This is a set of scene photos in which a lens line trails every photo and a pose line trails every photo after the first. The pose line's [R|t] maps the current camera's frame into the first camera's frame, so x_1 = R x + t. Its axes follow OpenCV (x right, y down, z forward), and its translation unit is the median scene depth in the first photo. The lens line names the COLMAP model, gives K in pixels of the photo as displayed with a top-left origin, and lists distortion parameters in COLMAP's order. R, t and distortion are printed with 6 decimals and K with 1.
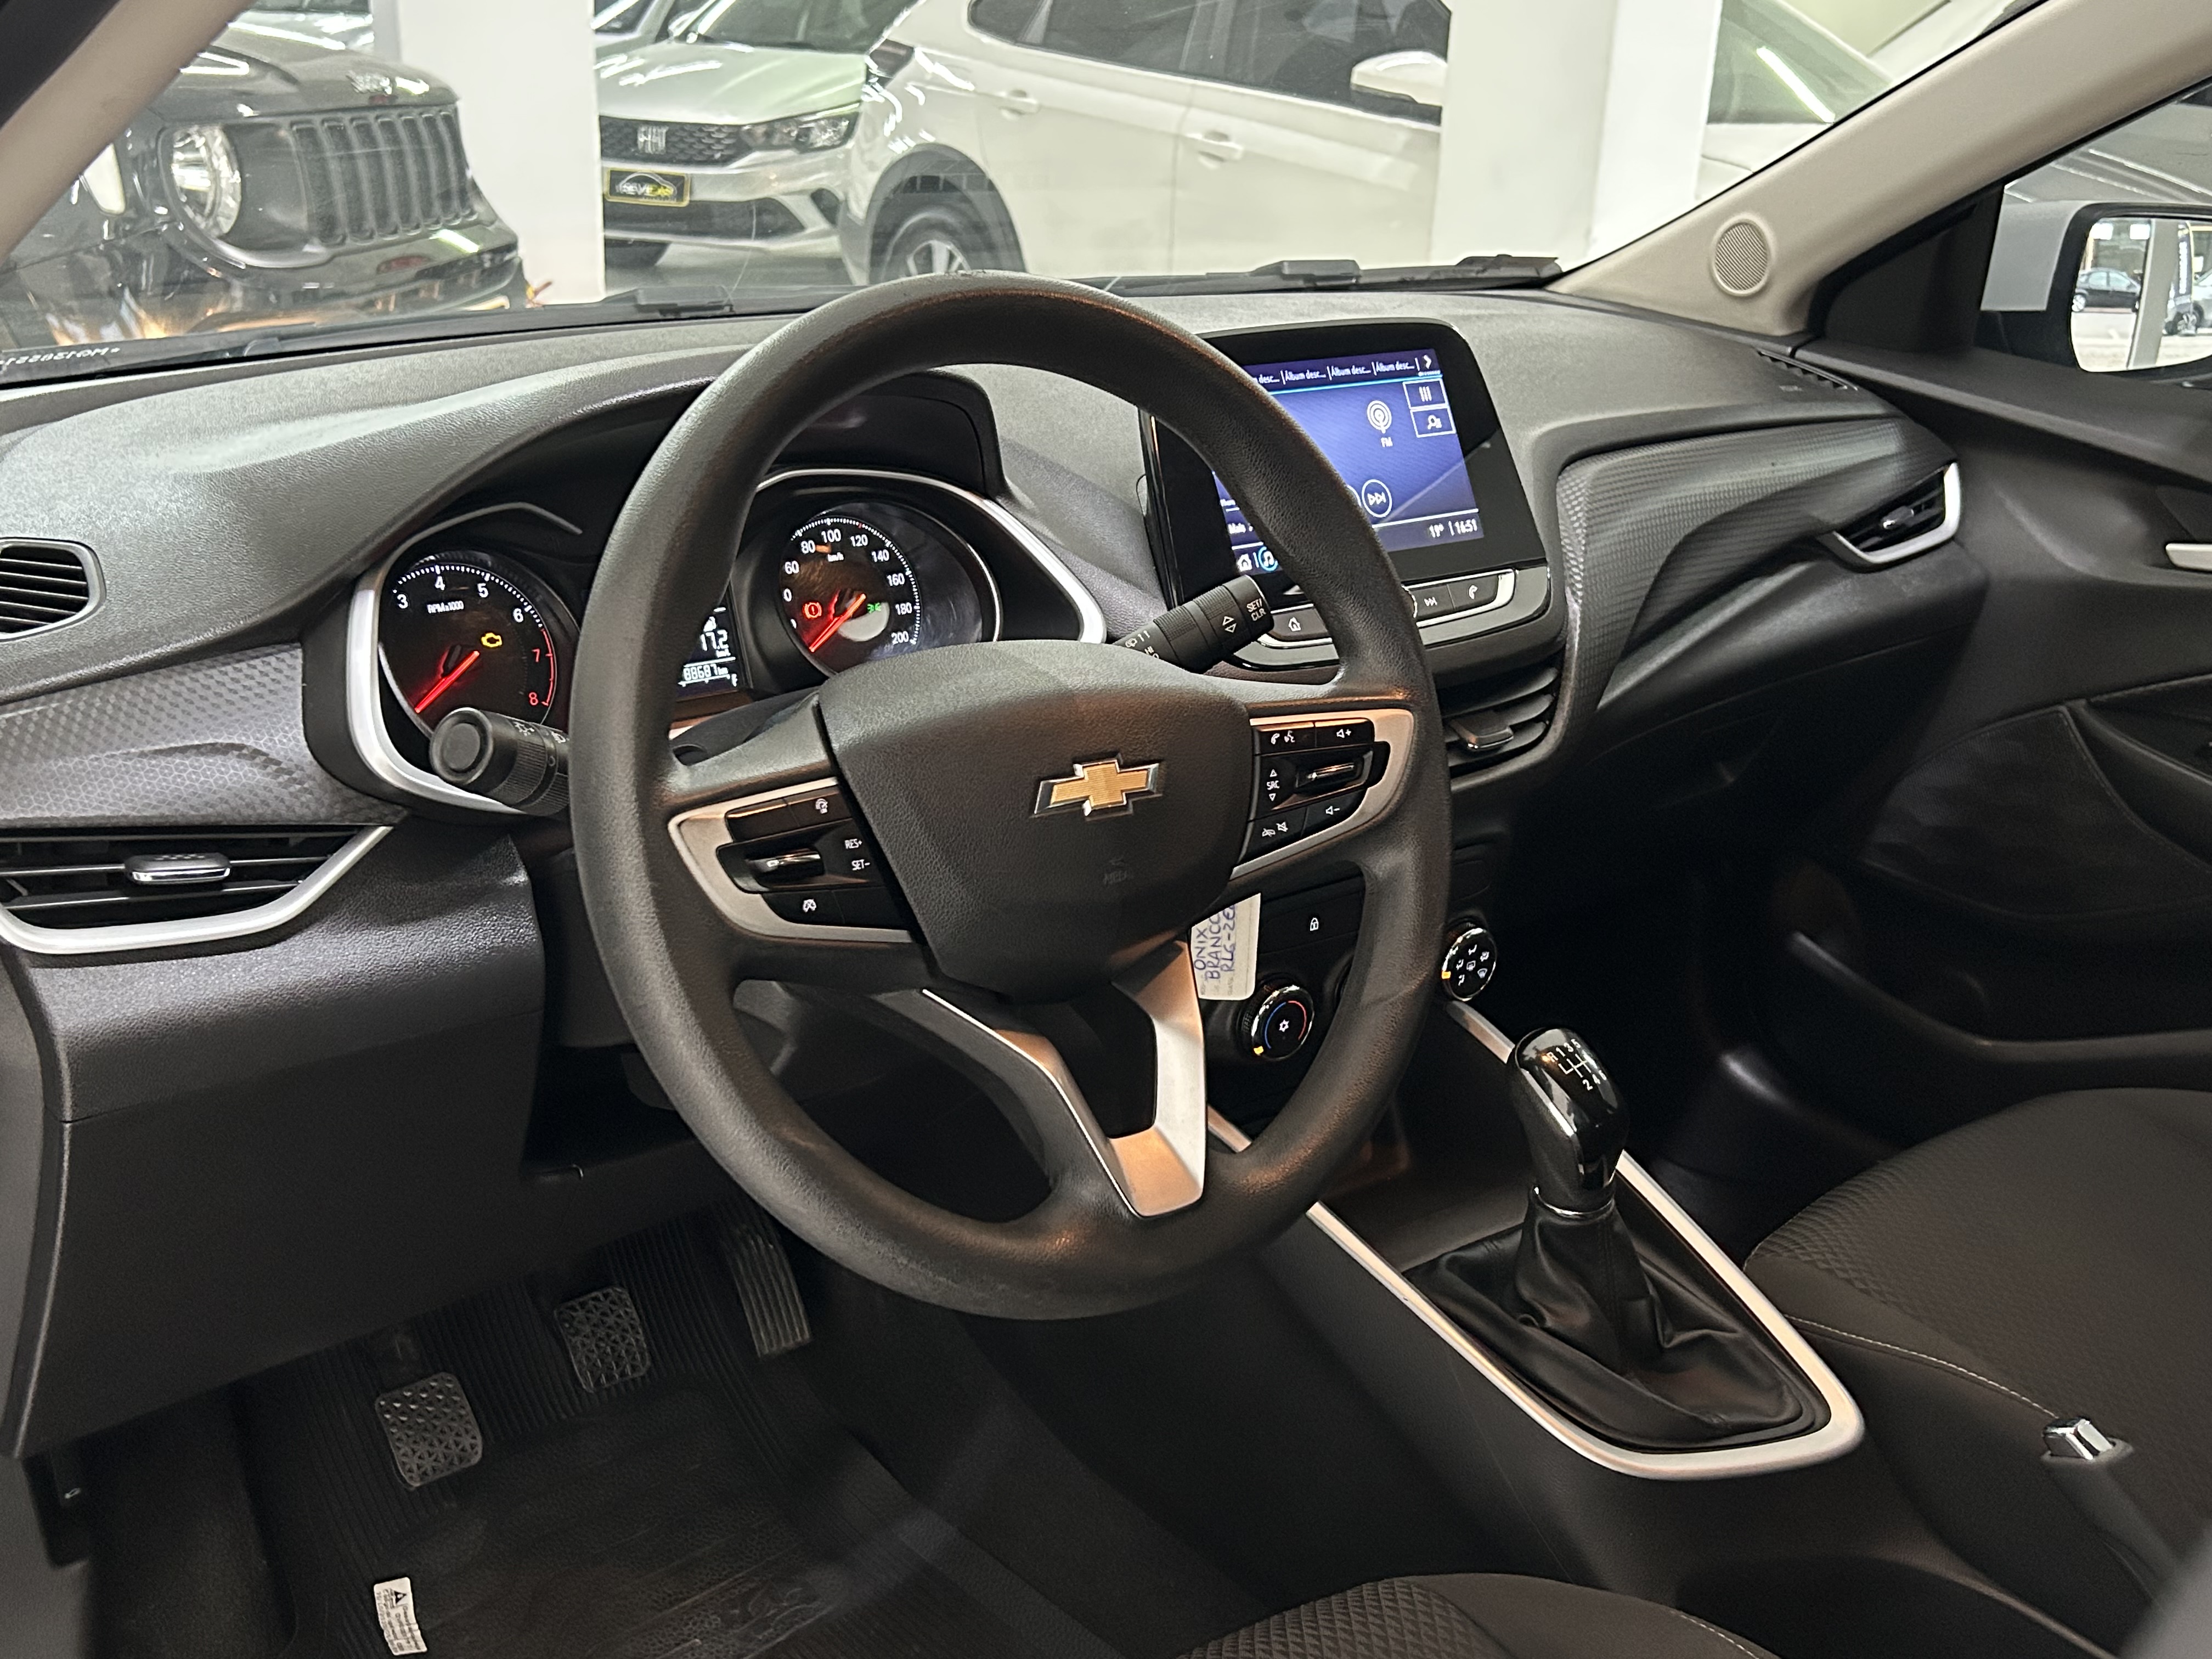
lens RADIAL K [[2235.2, 0, 1106.0], [0, 2235.2, 829.5], [0, 0, 1]] dist [0.295171, -0.736806]
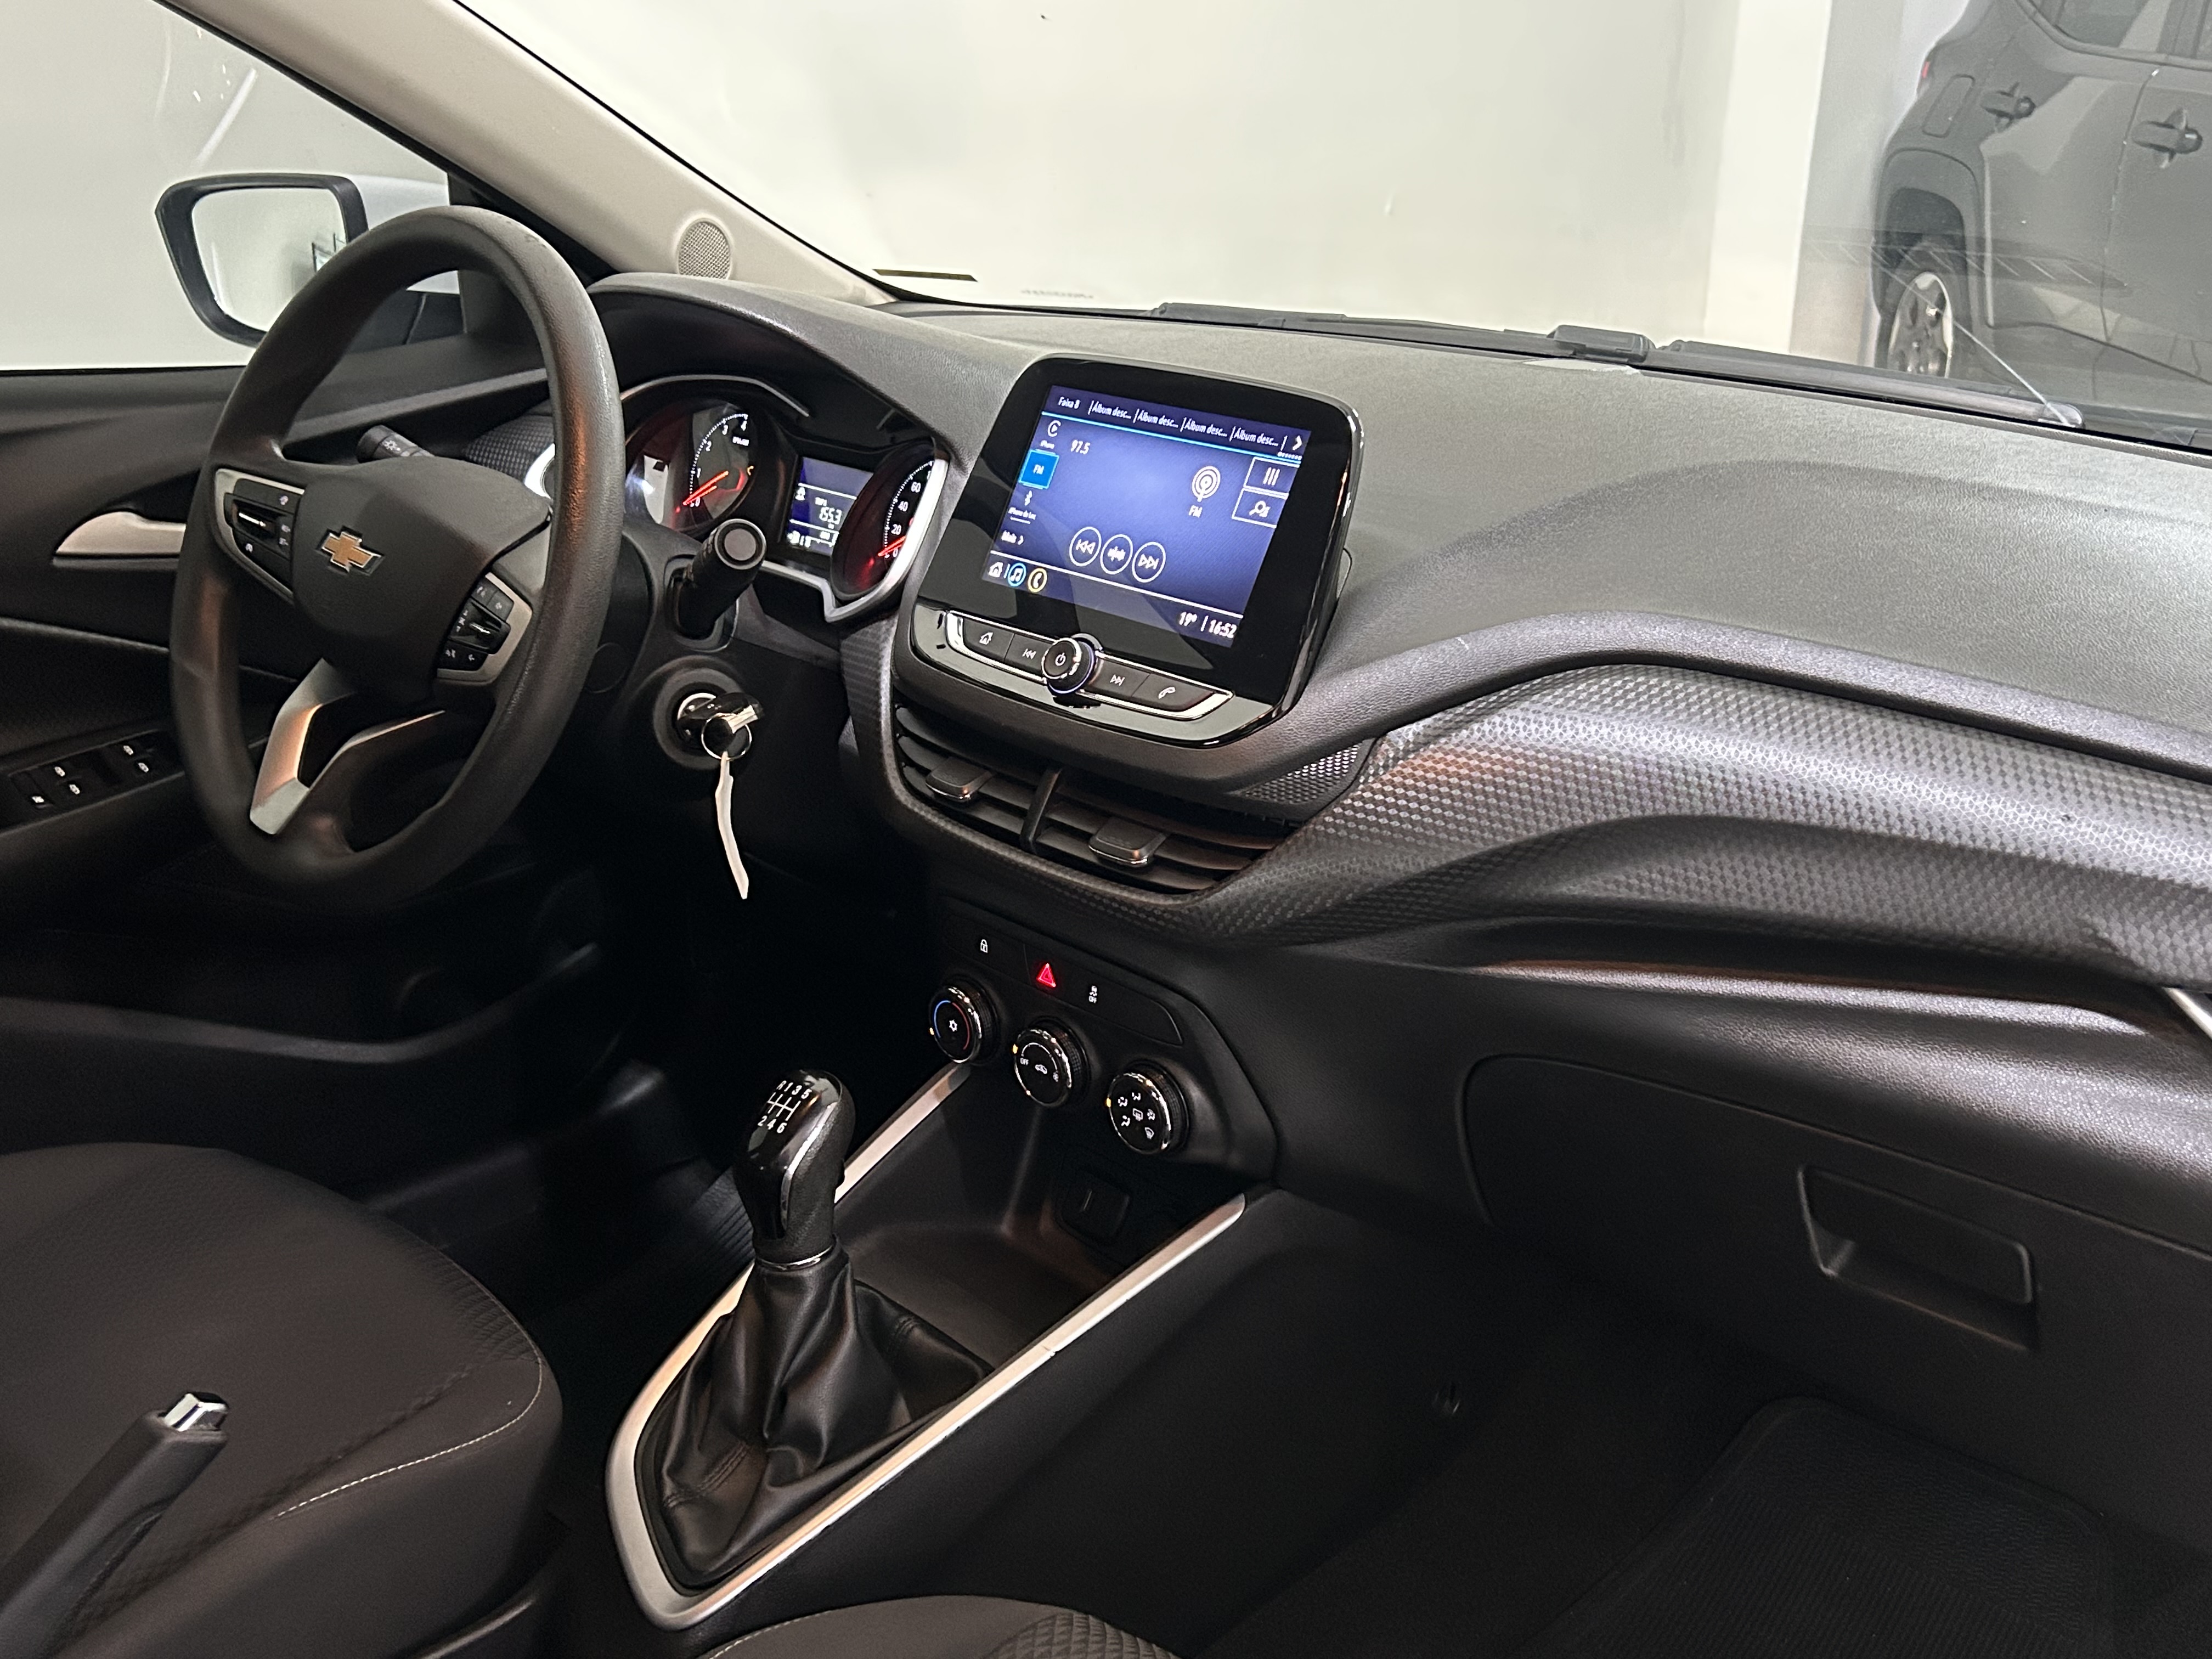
lens RADIAL K [[2235.2, 0, 1106.0], [0, 2235.2, 829.5], [0, 0, 1]] dist [0.295171, -0.736806]
pose [[0.109050, 0.307875, -0.945156, 0.995630], [-0.351363, 0.901385, 0.253078, -0.268004], [0.929867, 0.304495, 0.206472, 0.809362]]
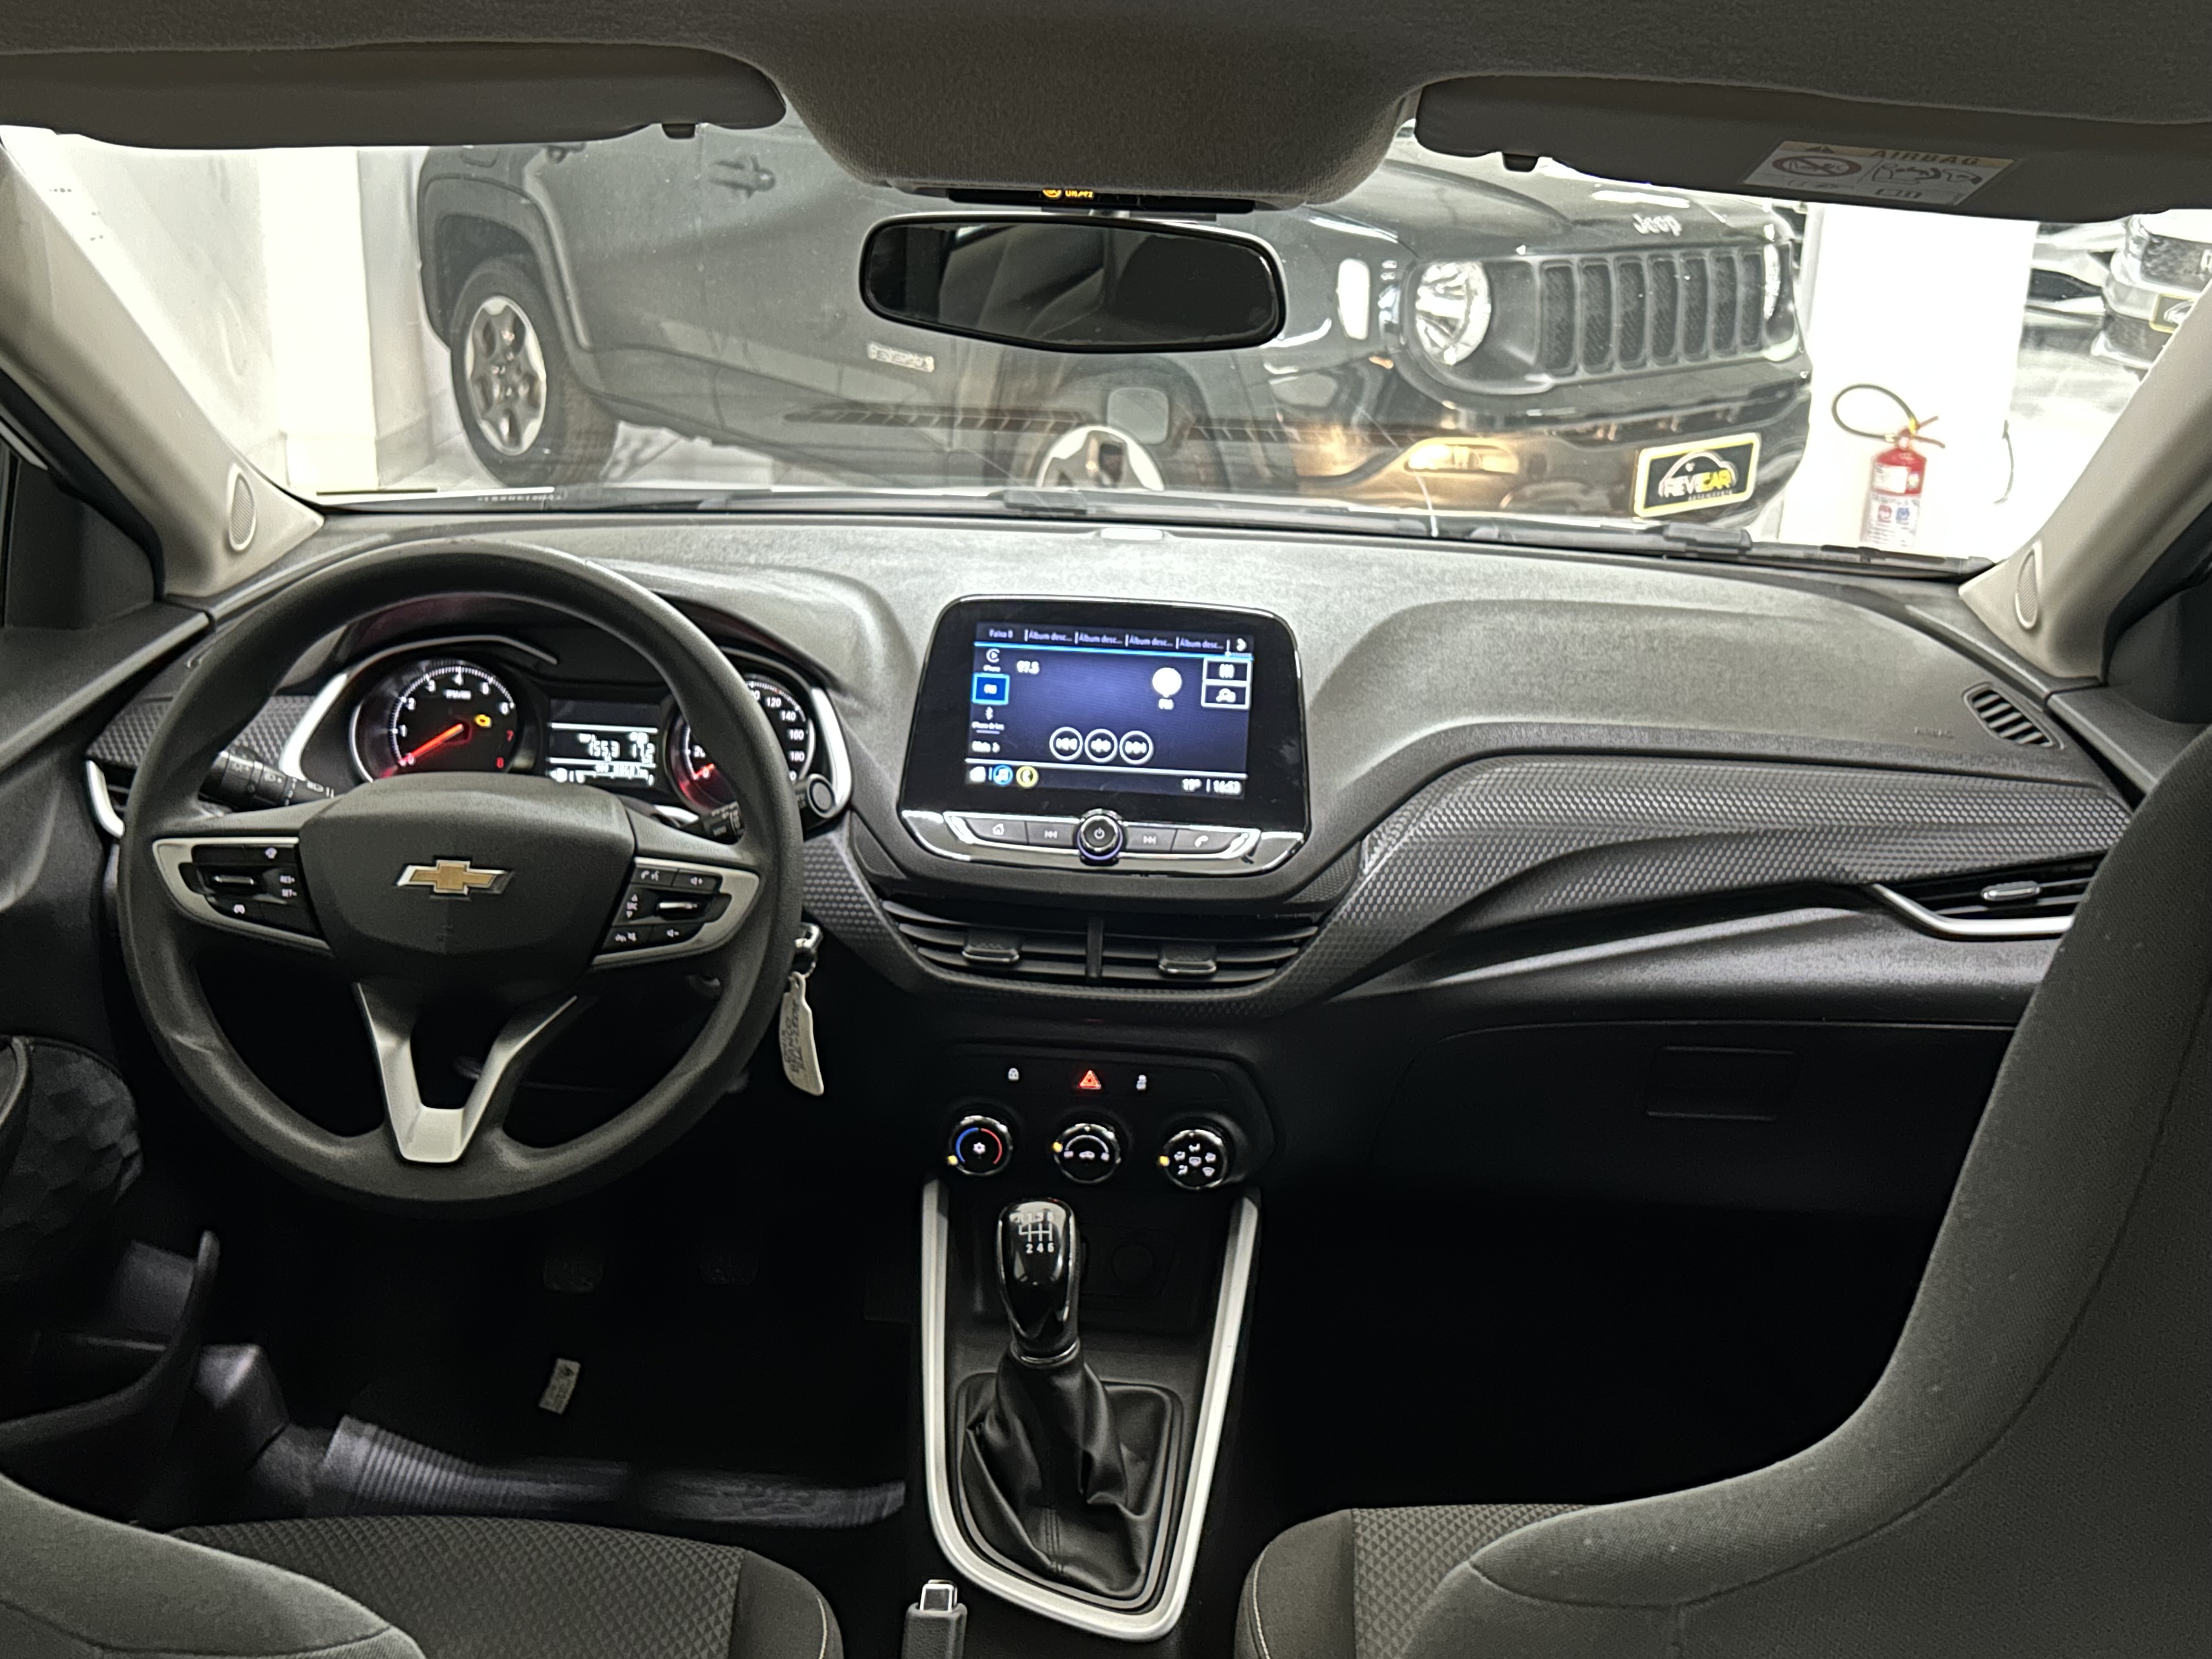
lens RADIAL K [[2304.3, 0, 1115.5], [0, 2304.3, 821.6], [0, 0, 1]] dist [0.260432, 0.000205]
pose [[0.749811, 0.212829, -0.626488, 0.871181], [-0.237010, 0.970417, 0.046002, -0.158608], [0.617745, 0.113991, 0.778073, 0.039886]]
